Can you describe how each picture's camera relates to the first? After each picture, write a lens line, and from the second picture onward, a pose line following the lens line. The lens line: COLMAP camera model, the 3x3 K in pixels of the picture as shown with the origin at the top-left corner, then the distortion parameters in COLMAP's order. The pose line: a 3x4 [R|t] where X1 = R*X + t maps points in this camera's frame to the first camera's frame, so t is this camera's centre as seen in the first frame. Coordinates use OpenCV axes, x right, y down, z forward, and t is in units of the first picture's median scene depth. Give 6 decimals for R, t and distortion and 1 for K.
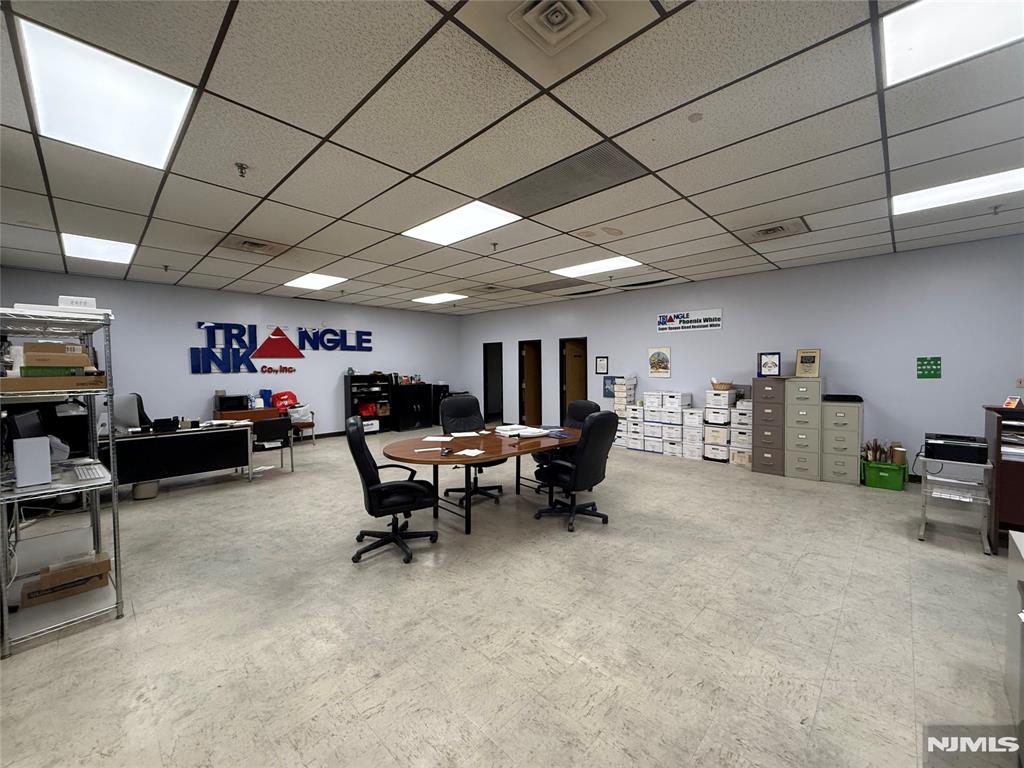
lens RADIAL K [[407.6, 0, 510.0], [0, 407.6, 382.6], [0, 0, 1]] dist [-0.000832, 0.000590]
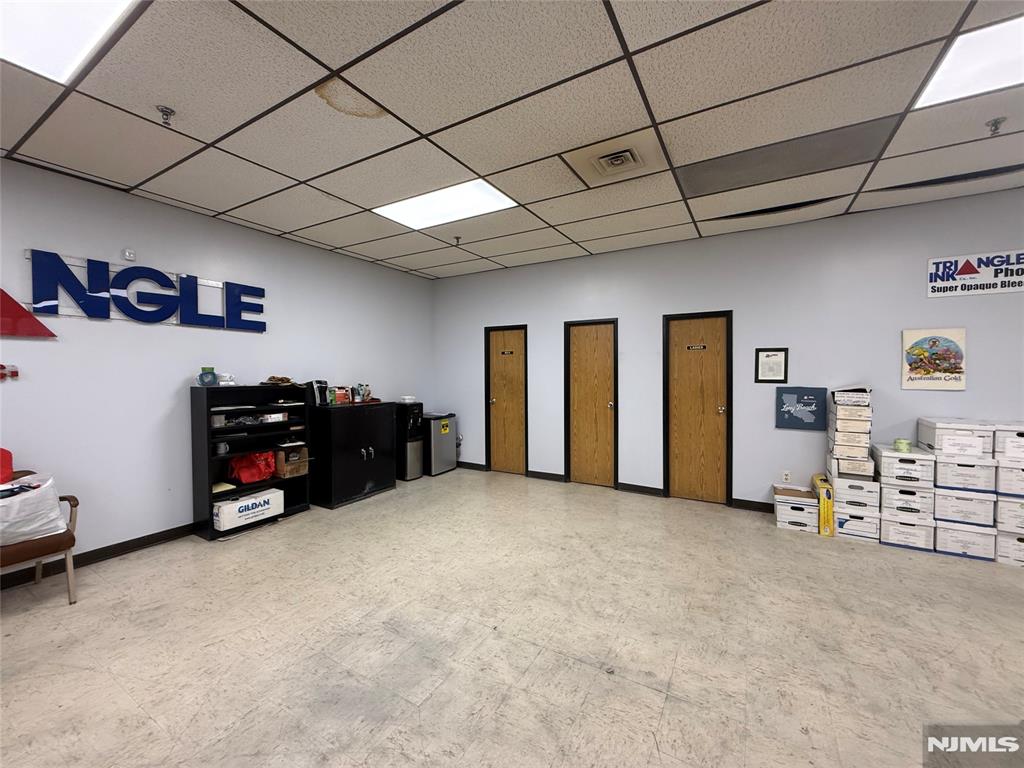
lens RADIAL K [[407.6, 0, 510.0], [0, 407.6, 382.6], [0, 0, 1]] dist [-0.000832, 0.000590]
pose [[0.973032, -0.002626, 0.230653, -0.234889], [0.006214, 0.999871, -0.014831, -0.017526], [-0.230585, 0.015865, 0.972923, 0.655059]]
